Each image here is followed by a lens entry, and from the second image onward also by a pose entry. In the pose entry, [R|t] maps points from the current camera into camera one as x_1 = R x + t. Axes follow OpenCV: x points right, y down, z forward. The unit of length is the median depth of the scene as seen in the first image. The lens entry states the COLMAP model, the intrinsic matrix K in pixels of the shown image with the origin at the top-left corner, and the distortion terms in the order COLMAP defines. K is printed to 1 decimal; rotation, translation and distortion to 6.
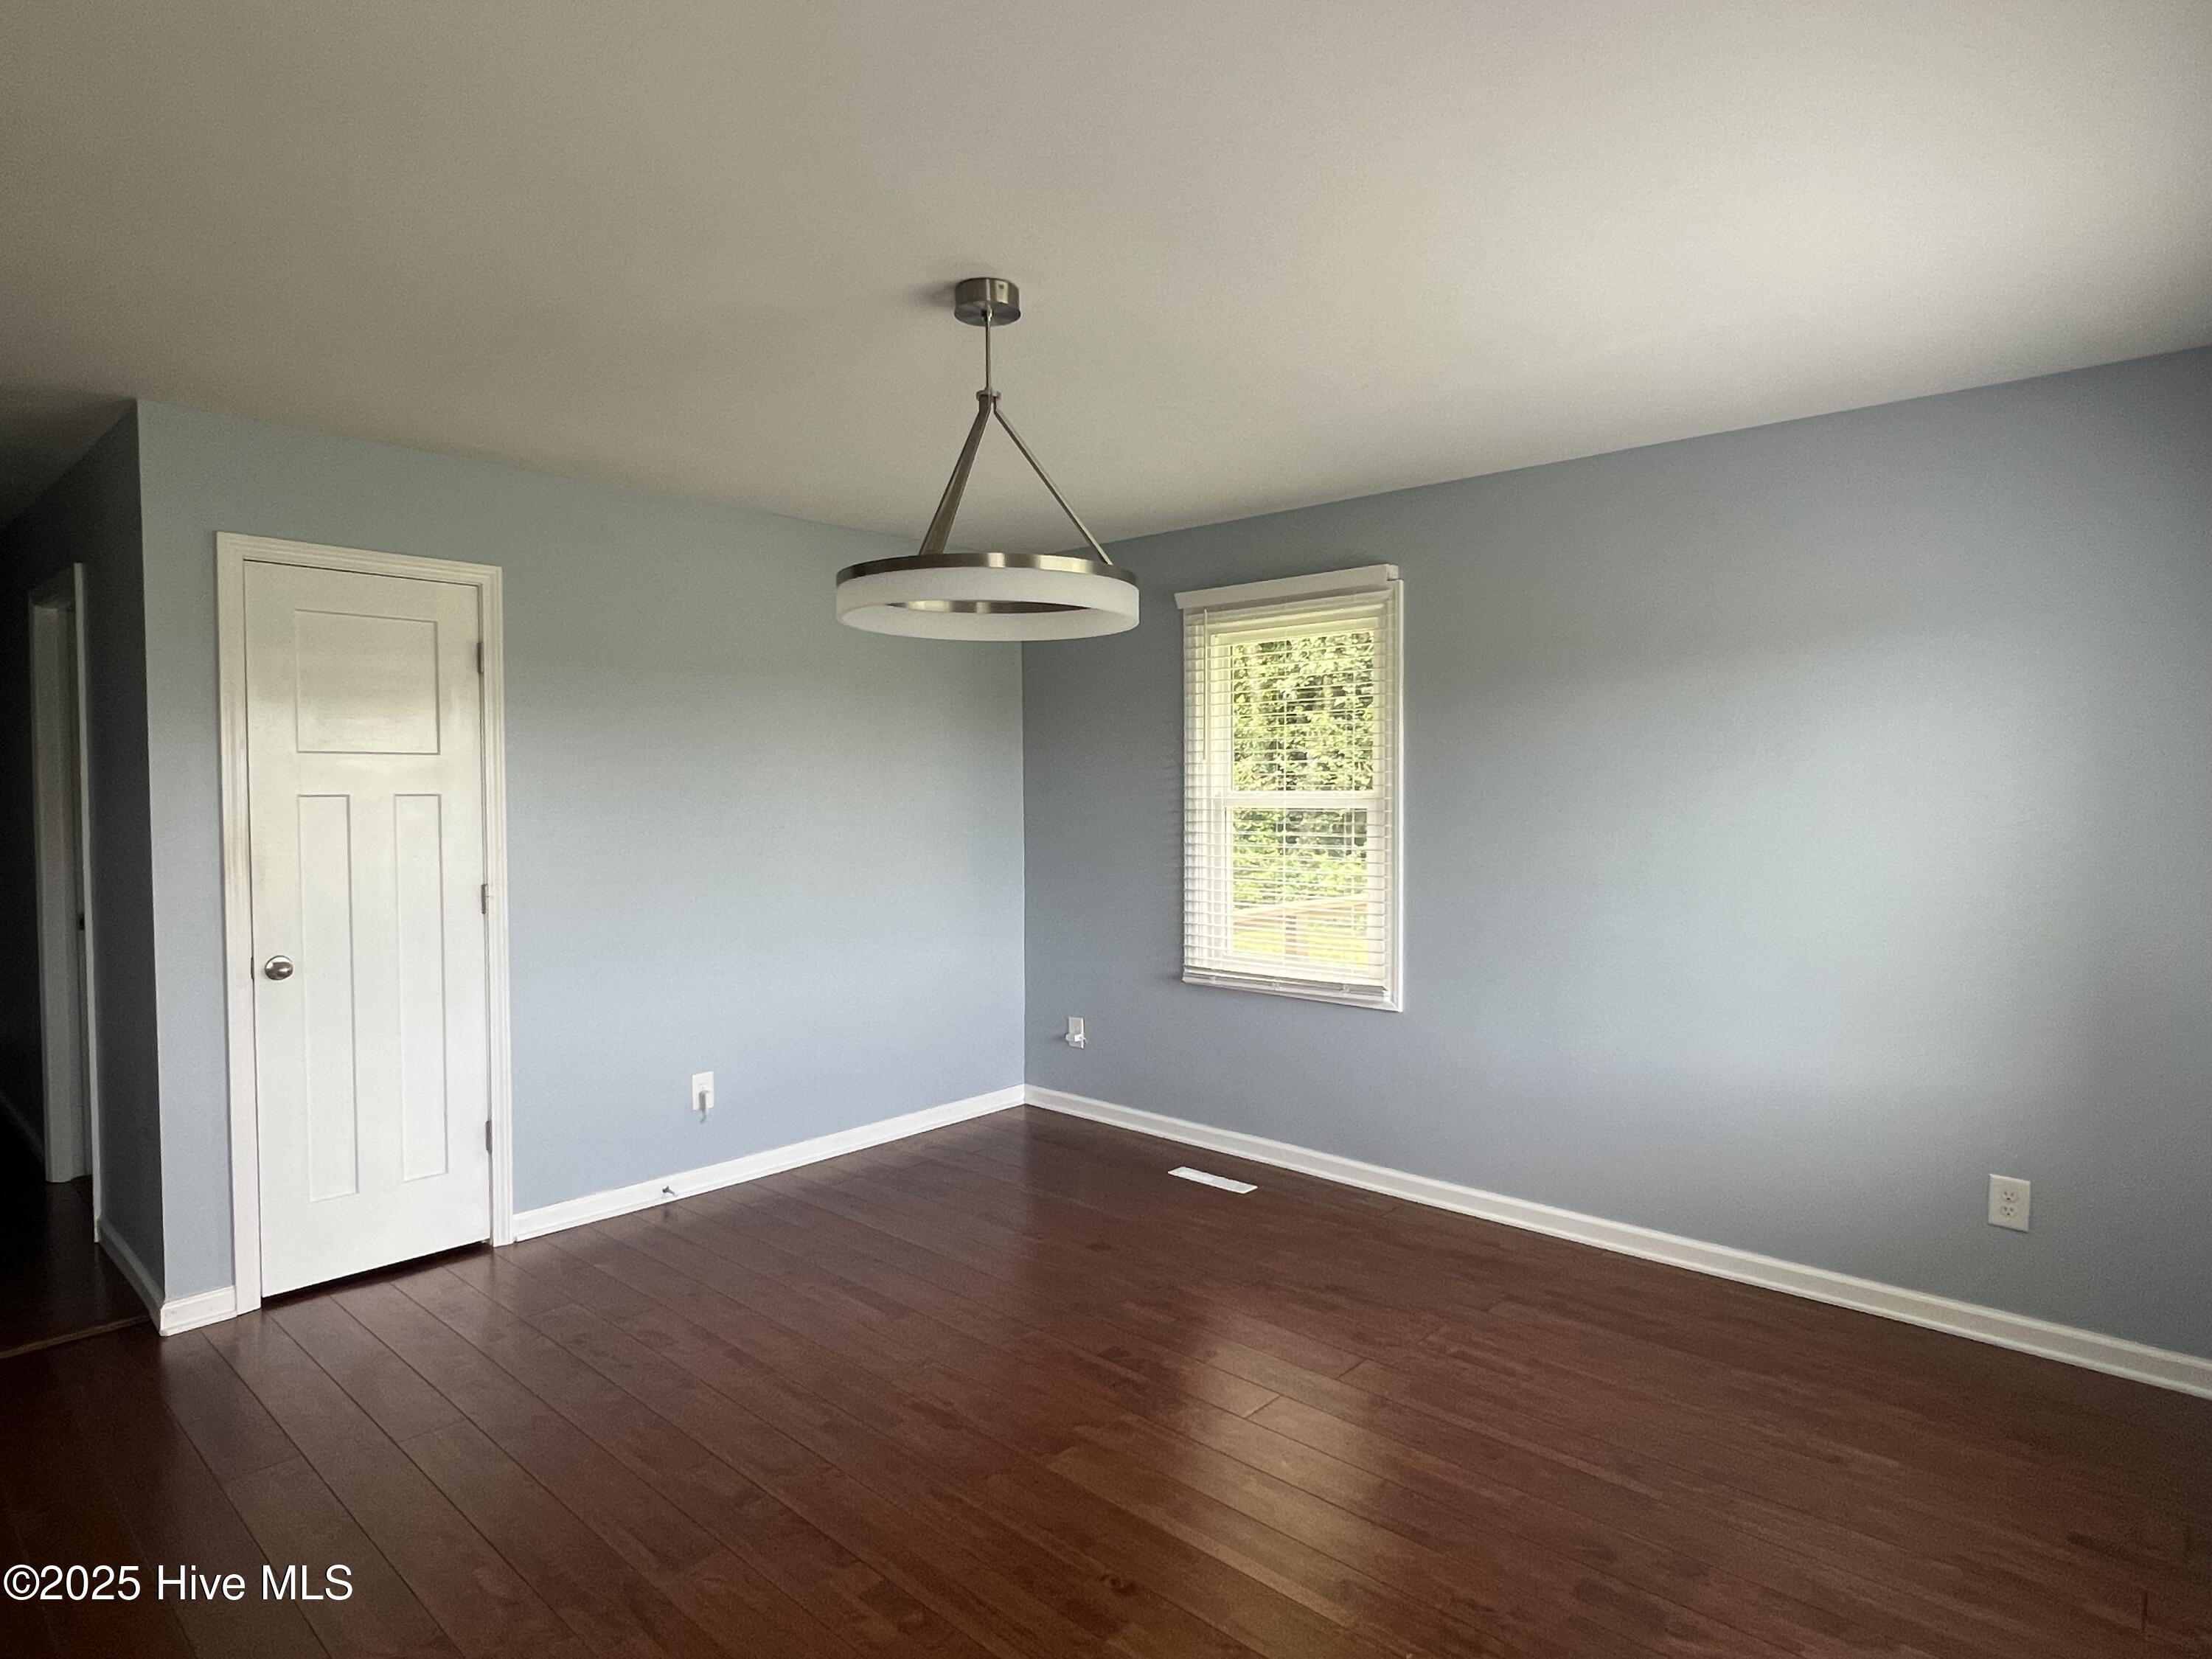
lens RADIAL K [[1229.8, 0, 1097.3], [0, 1229.8, 824.7], [0, 0, 1]] dist [-0.008181, -0.000135]
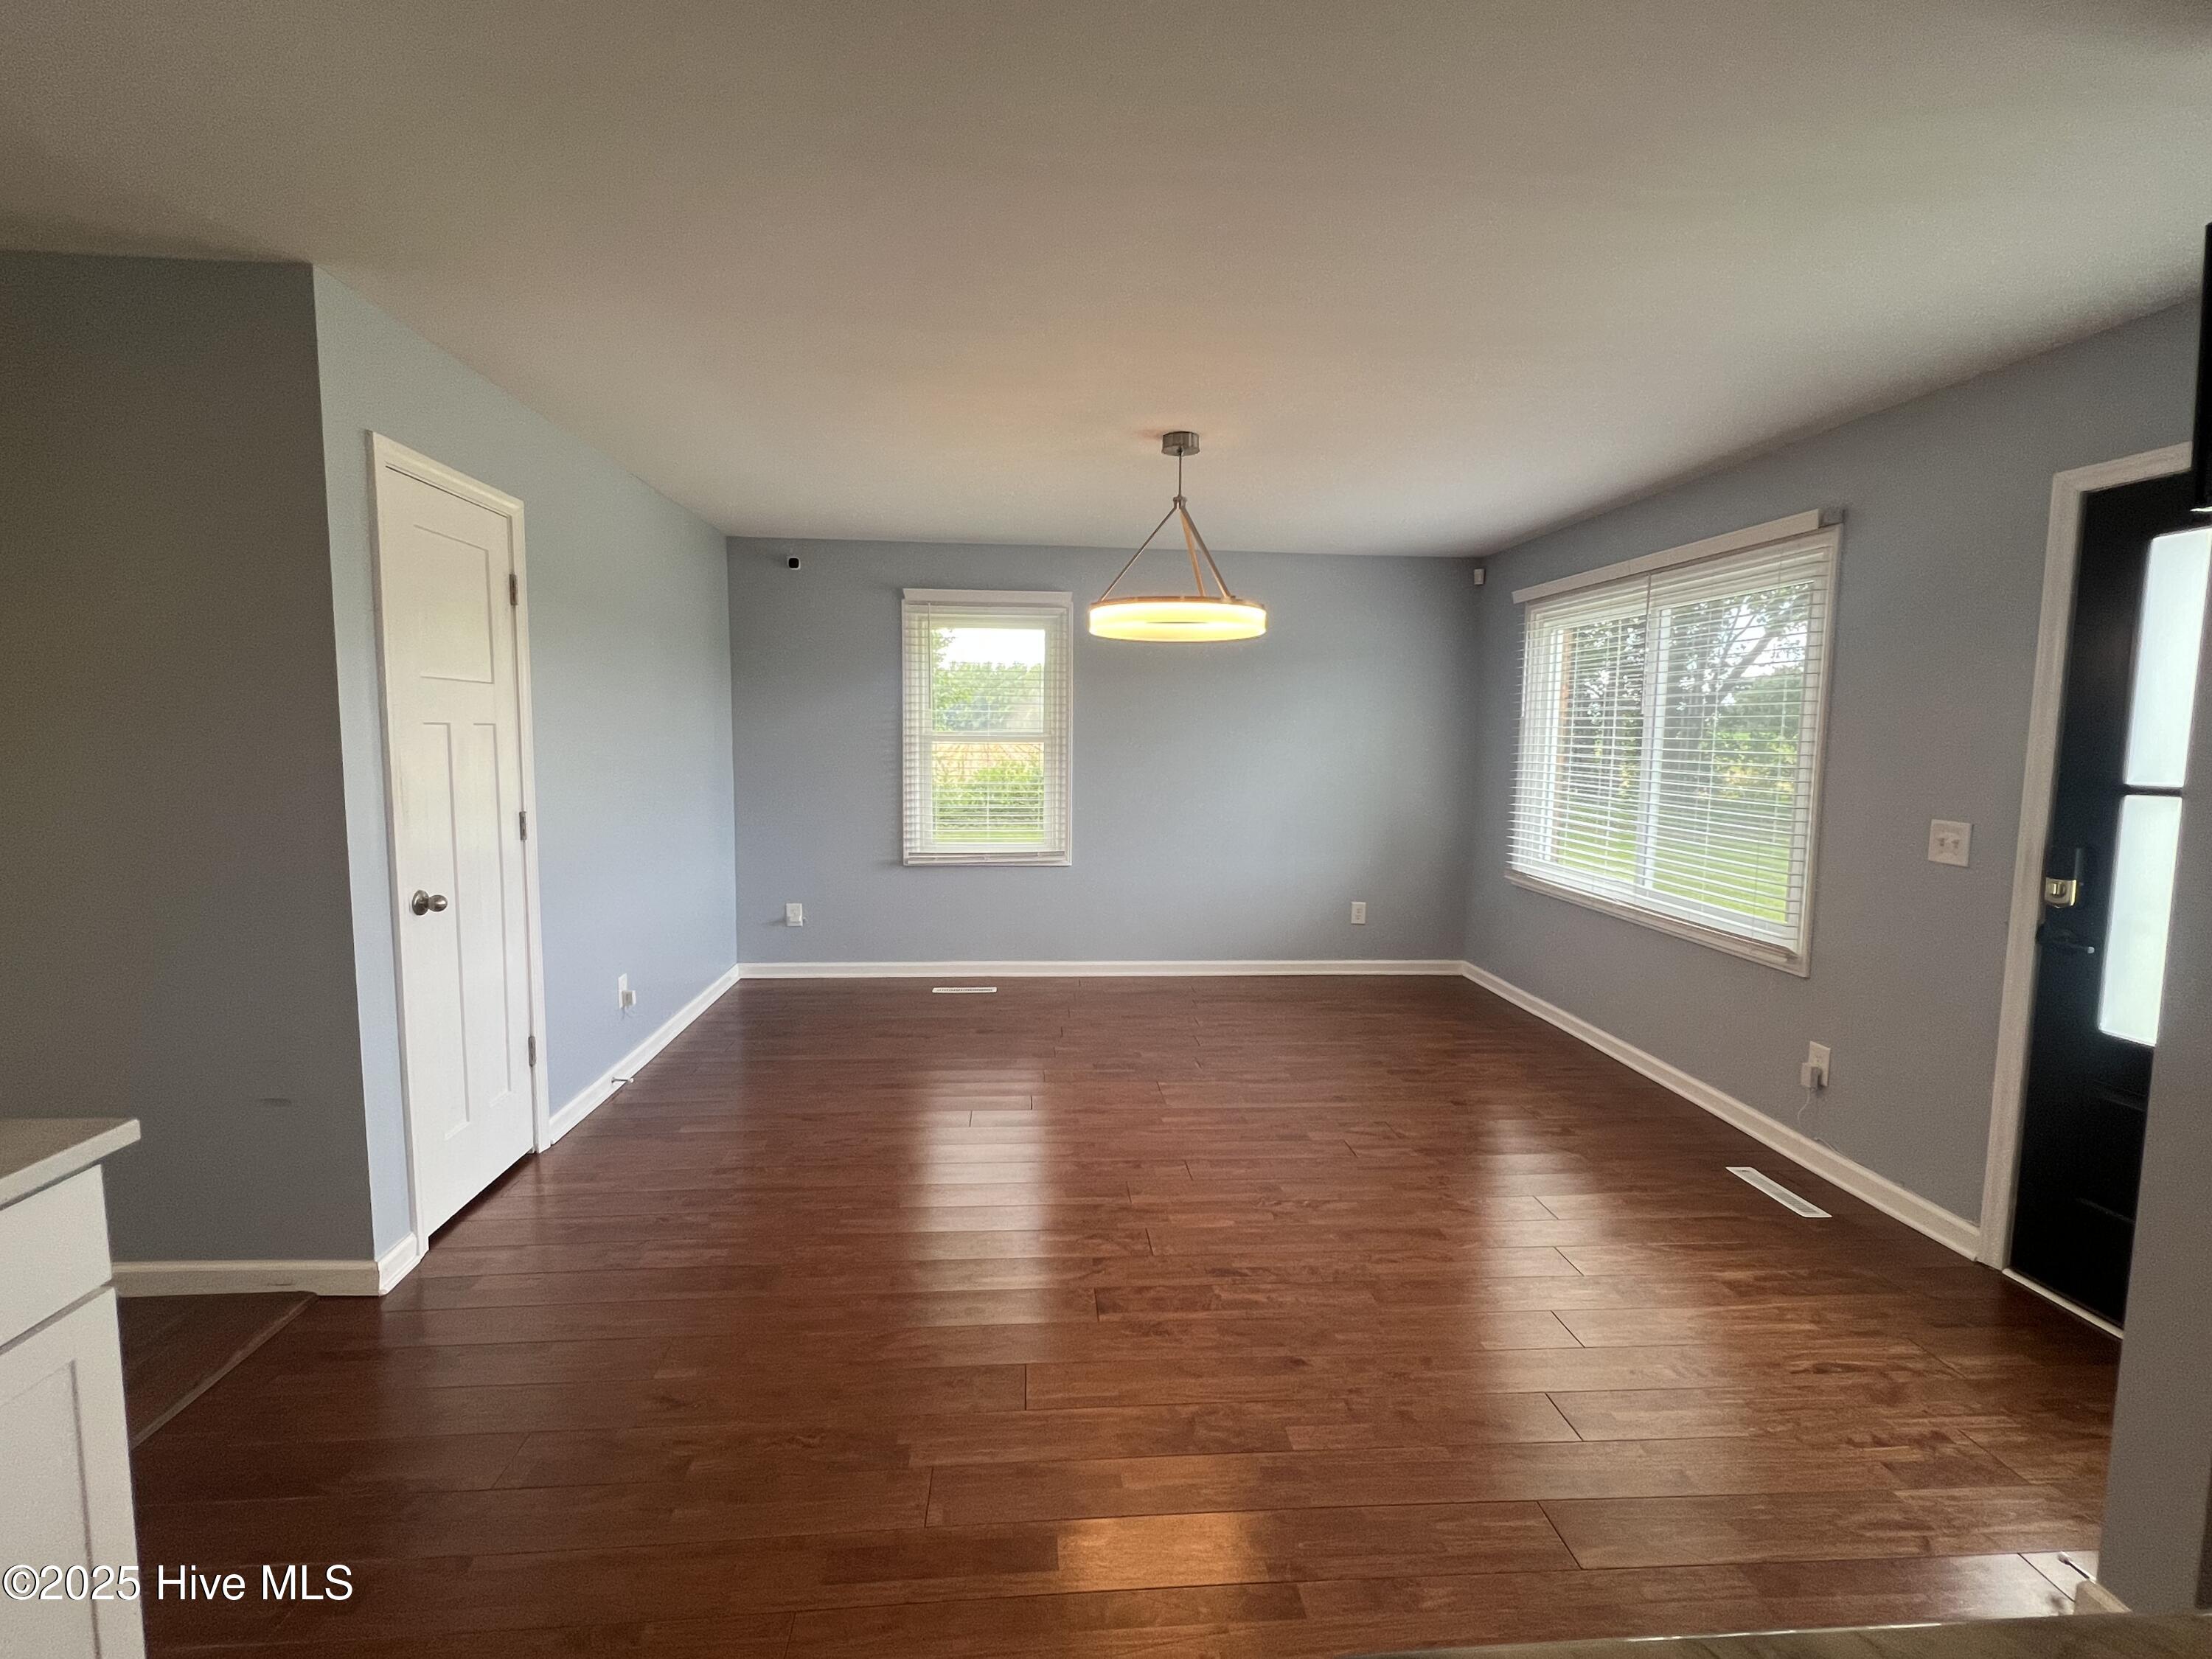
lens RADIAL K [[989.1, 0, 1098.2], [0, 989.1, 824.6], [0, 0, 1]] dist [-0.000875, -0.000031]
pose [[0.683750, -0.057233, 0.727469, -0.779392], [0.011975, 0.997665, 0.067235, 0.009060], [-0.729618, -0.037261, 0.682839, 0.075427]]
